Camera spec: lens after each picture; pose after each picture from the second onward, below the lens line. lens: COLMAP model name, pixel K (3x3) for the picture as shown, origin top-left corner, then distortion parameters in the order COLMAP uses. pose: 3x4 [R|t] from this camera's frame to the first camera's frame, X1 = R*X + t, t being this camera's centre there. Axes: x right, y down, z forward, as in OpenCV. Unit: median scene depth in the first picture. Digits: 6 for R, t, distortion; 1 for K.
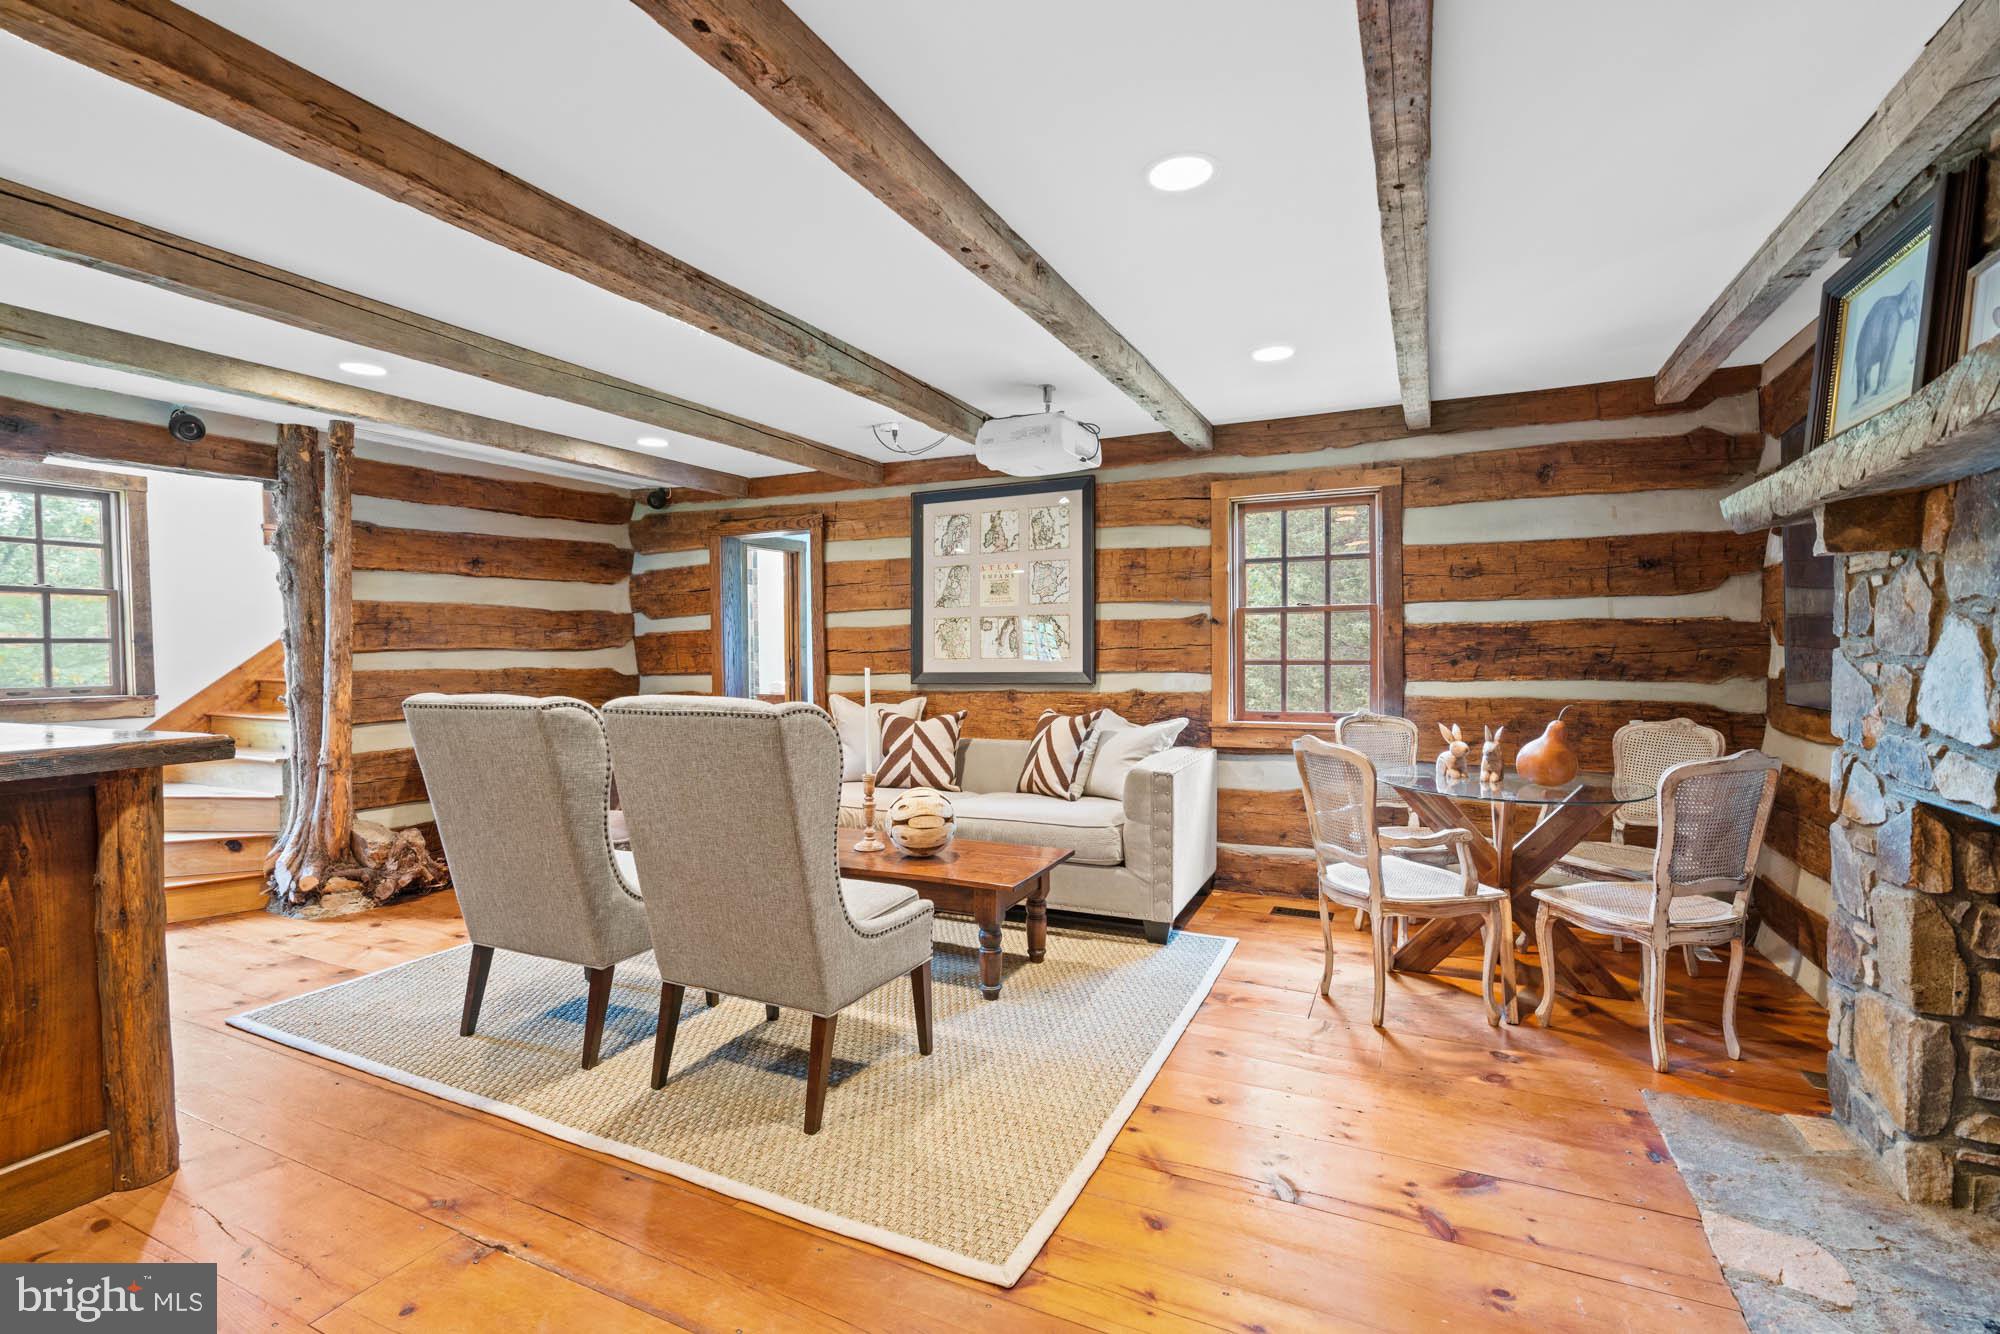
lens RADIAL K [[905.3, 0, 1002.6], [0, 905.3, 675.3], [0, 0, 1]] dist [-0.002952, 0.000112]
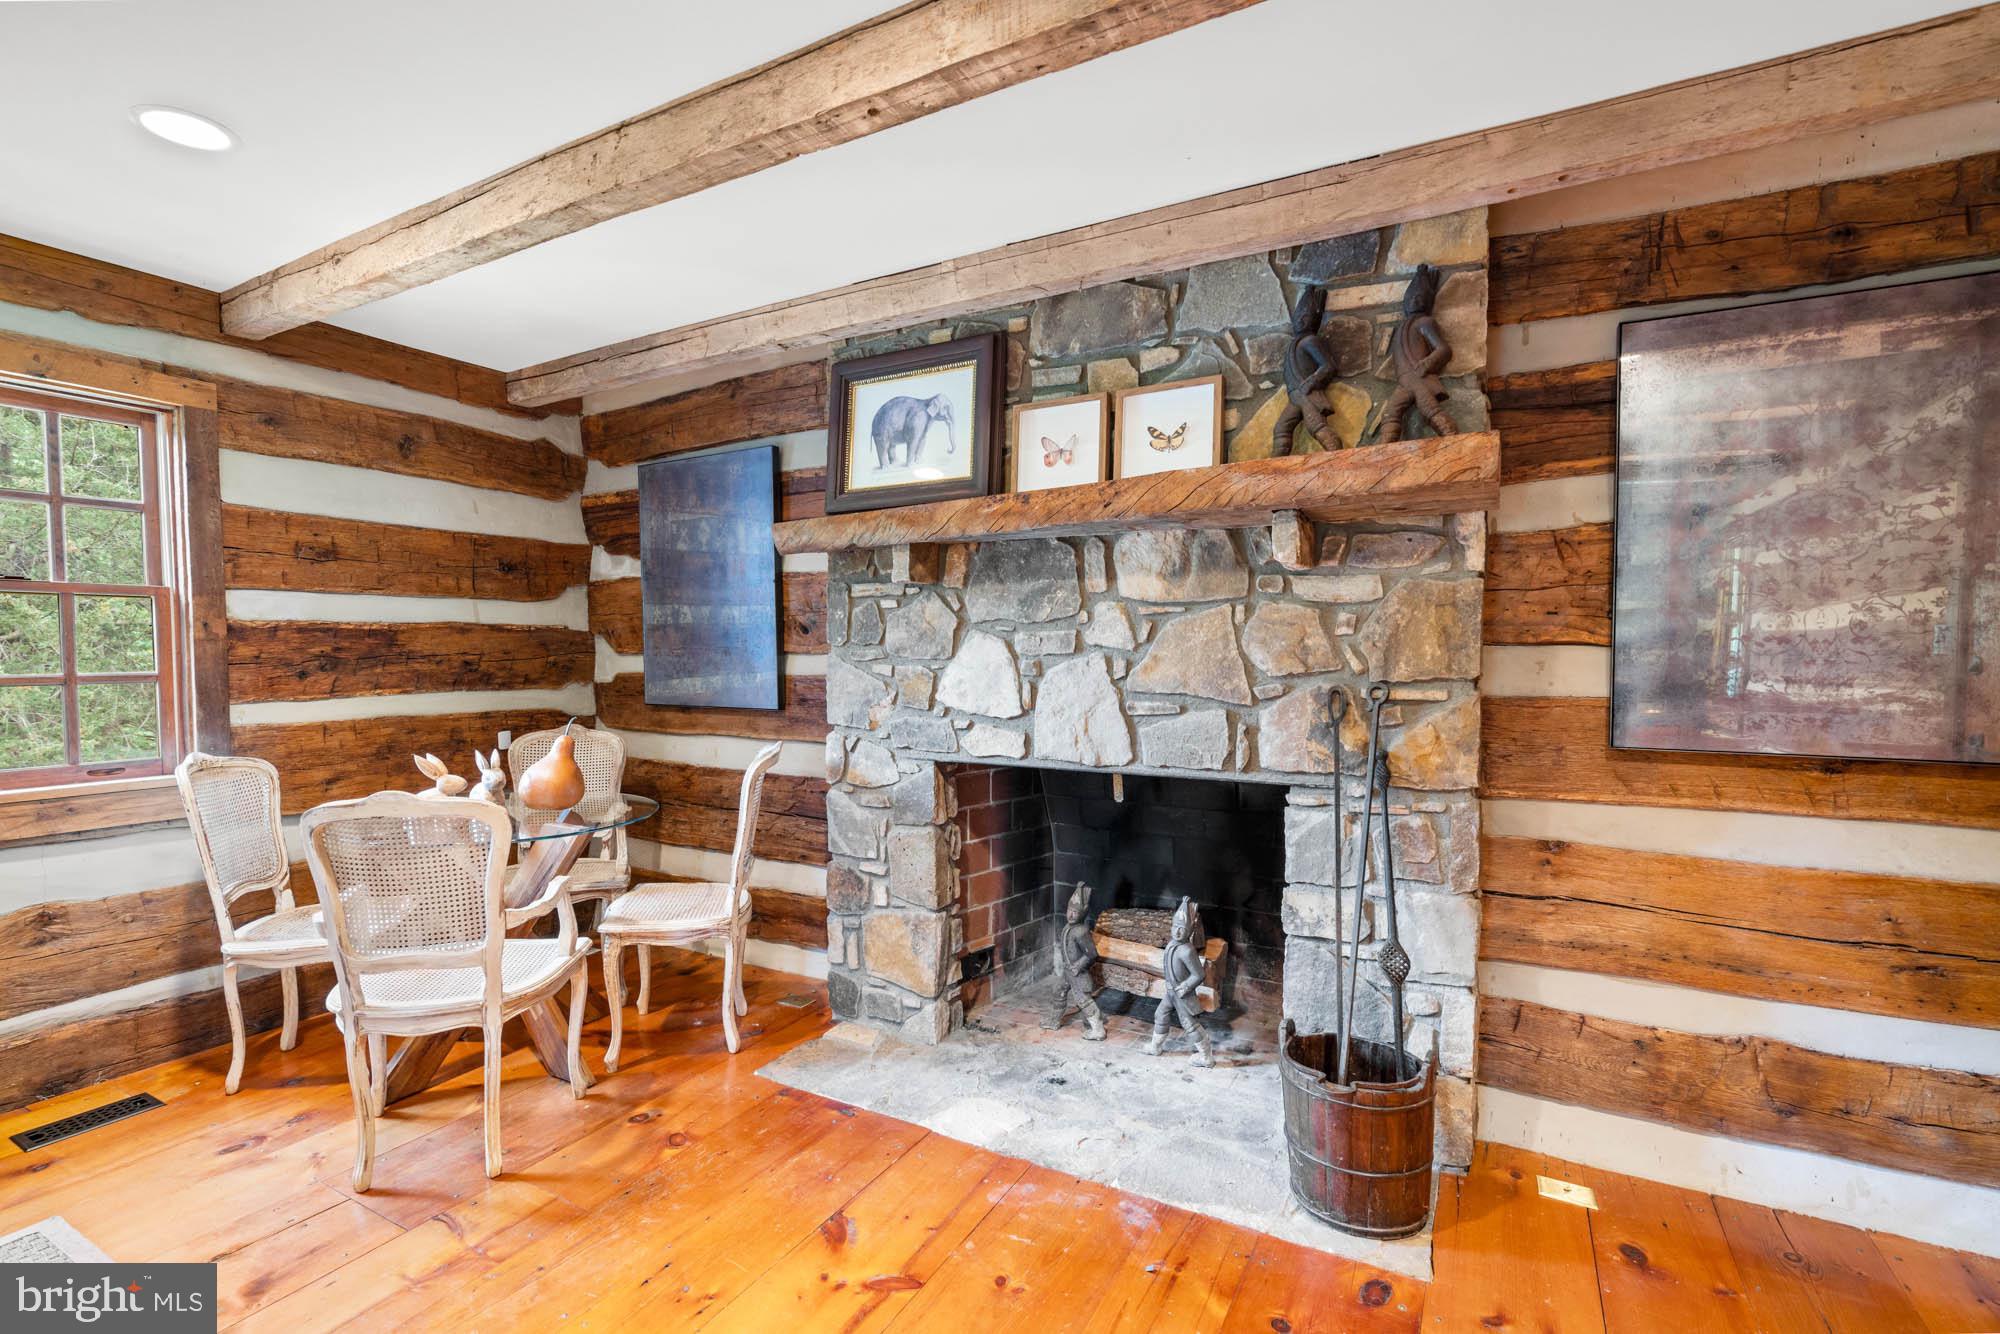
lens RADIAL K [[905.3, 0, 1002.6], [0, 905.3, 675.3], [0, 0, 1]] dist [-0.002952, 0.000112]
pose [[0.068883, -0.020918, 0.997405, -0.194566], [0.031597, 0.999324, 0.018776, -0.009627], [-0.997124, 0.030222, 0.069497, 0.386178]]
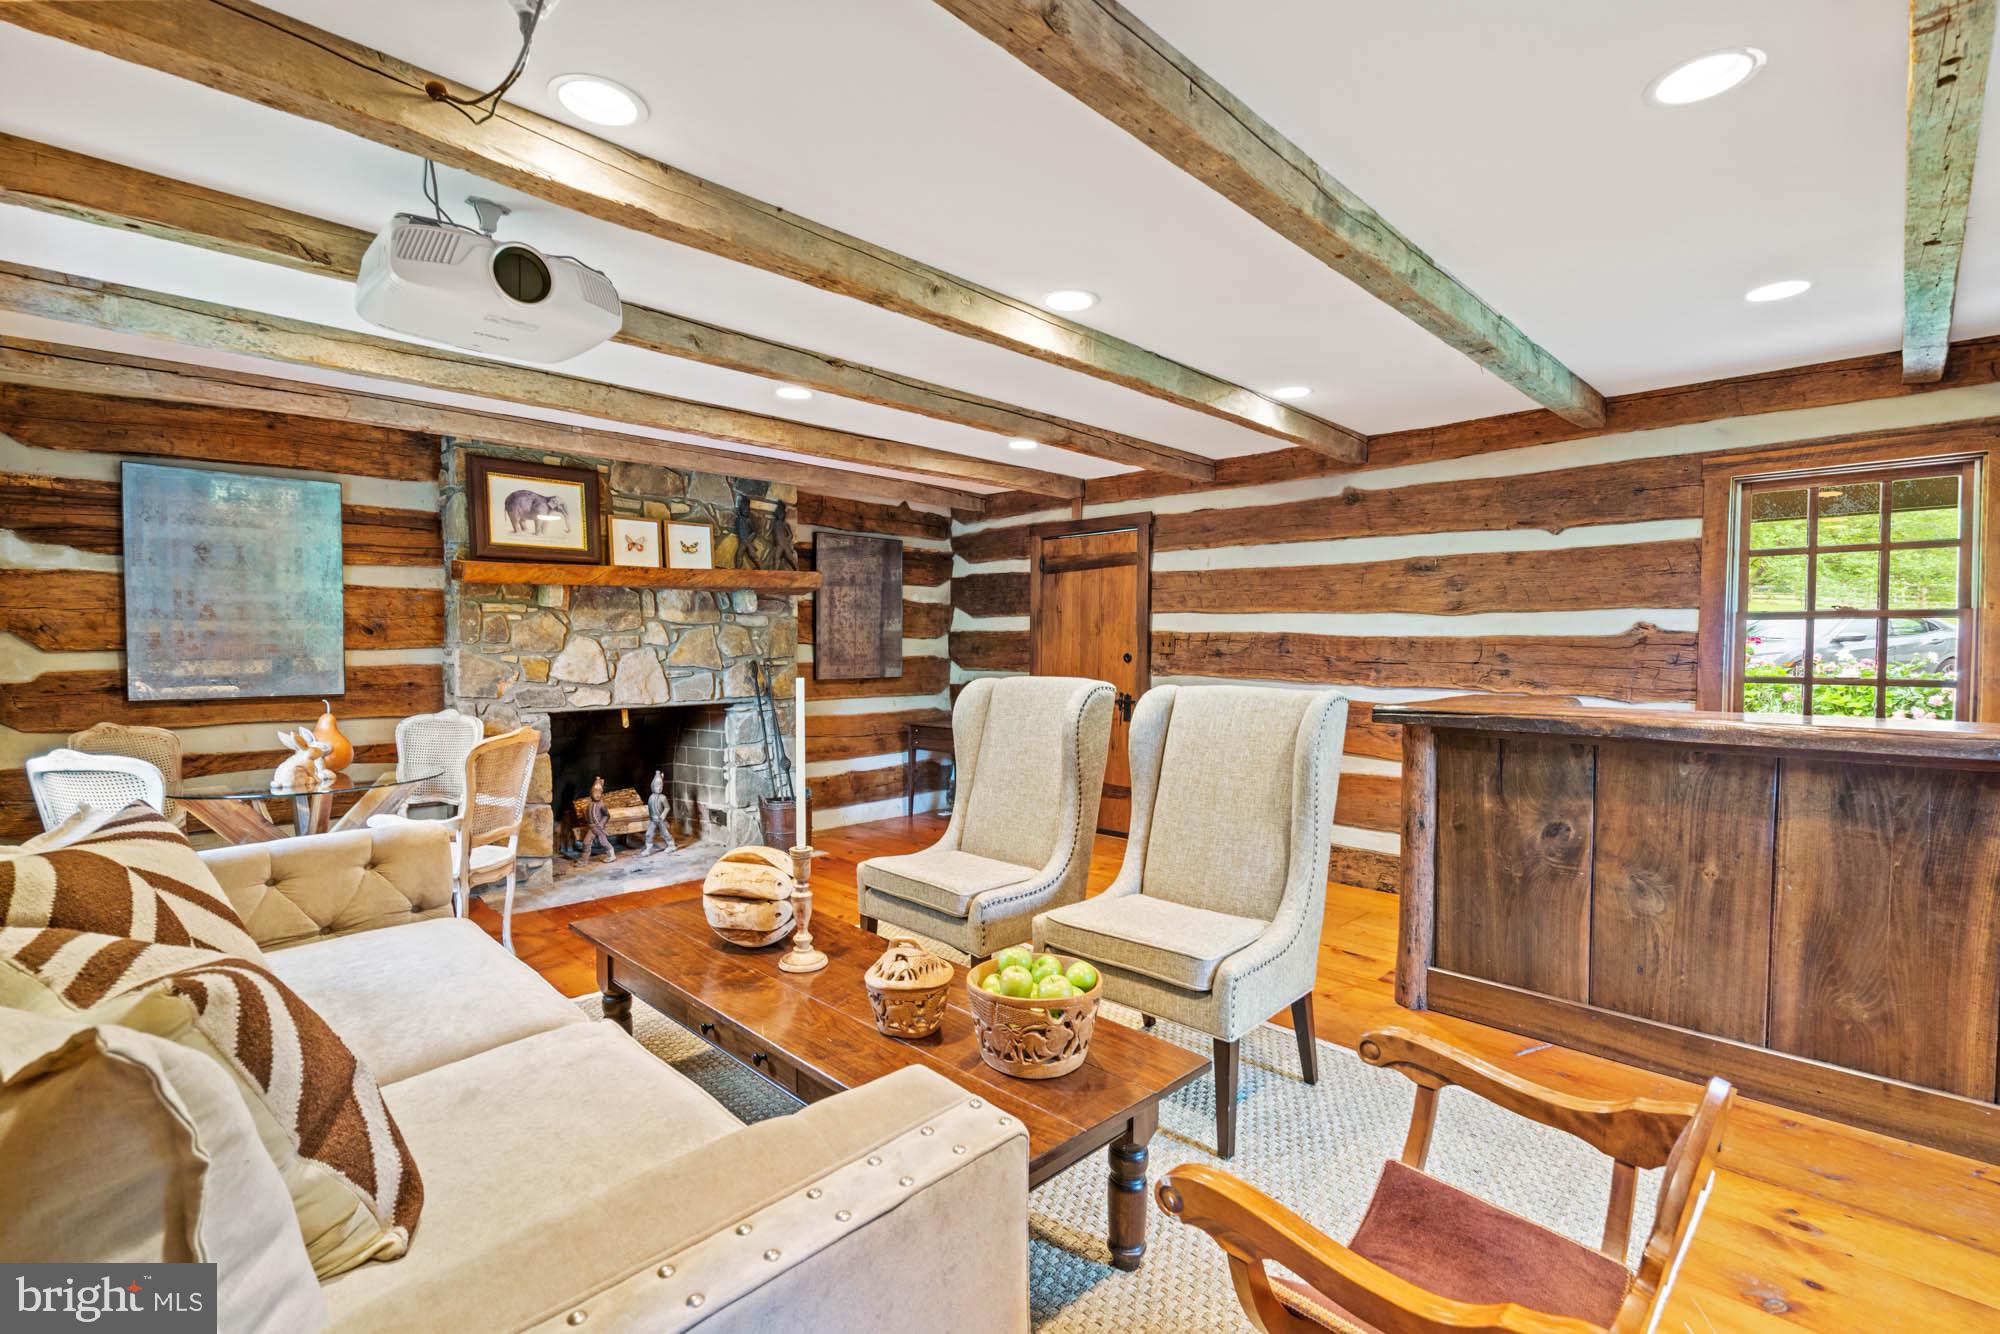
lens RADIAL K [[905.3, 0, 1002.6], [0, 905.3, 675.3], [0, 0, 1]] dist [-0.002952, 0.000112]
pose [[-0.940365, -0.004550, 0.340135, -0.444915], [0.017855, 0.997872, 0.062712, -0.042509], [-0.339697, 0.065045, -0.938283, 1.371859]]
